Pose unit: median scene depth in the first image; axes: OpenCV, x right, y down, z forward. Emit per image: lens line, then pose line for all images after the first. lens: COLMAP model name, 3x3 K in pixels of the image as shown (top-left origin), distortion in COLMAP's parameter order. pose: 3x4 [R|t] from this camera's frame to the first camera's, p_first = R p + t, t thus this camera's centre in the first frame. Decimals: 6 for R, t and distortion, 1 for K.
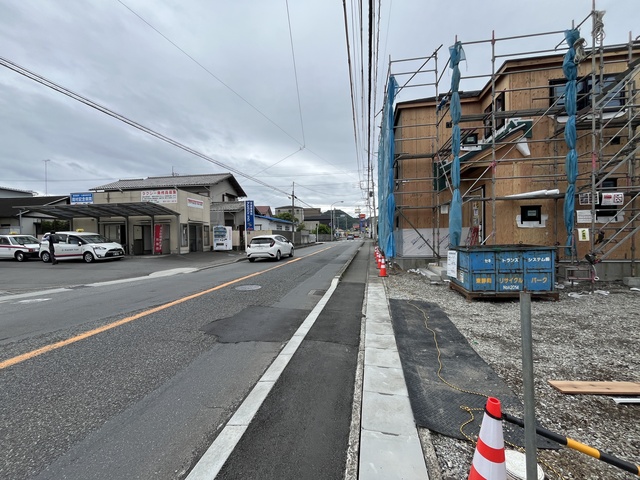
lens RADIAL K [[260.4, 0, 319.6], [0, 260.4, 239.9], [0, 0, 1]] dist [-0.001045, -0.000034]
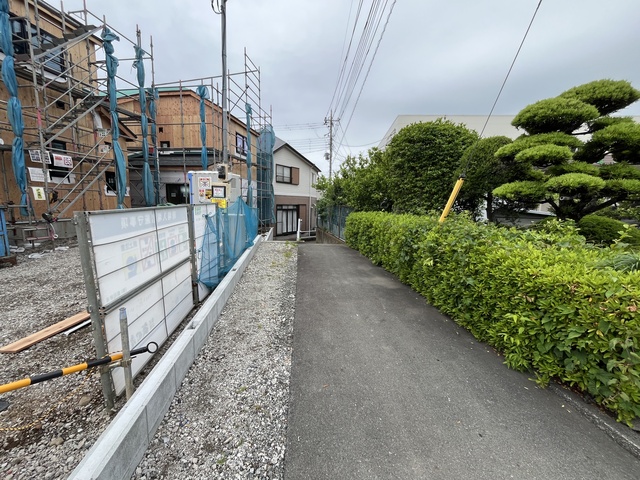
lens RADIAL K [[260.4, 0, 318.5], [0, 260.4, 240.4], [0, 0, 1]] dist [-0.001045, -0.000034]
pose [[-0.012943, -0.131064, 0.991289, 0.005662], [-0.013770, 0.991302, 0.130886, 0.011913], [-0.999821, -0.011956, -0.014635, -0.043473]]
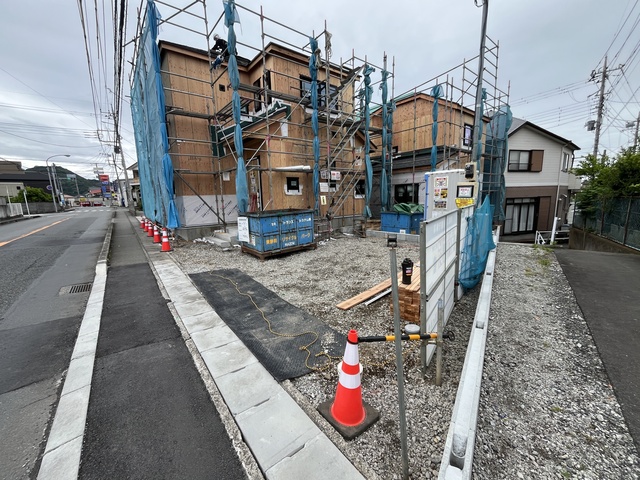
lens RADIAL K [[260.4, 0, 319.3], [0, 260.4, 239.9], [0, 0, 1]] dist [-0.001045, -0.000034]
pose [[0.662841, -0.125446, 0.738176, -0.080036], [0.028793, 0.989407, 0.142285, -0.009026], [-0.748206, -0.073058, 0.659432, 0.062370]]
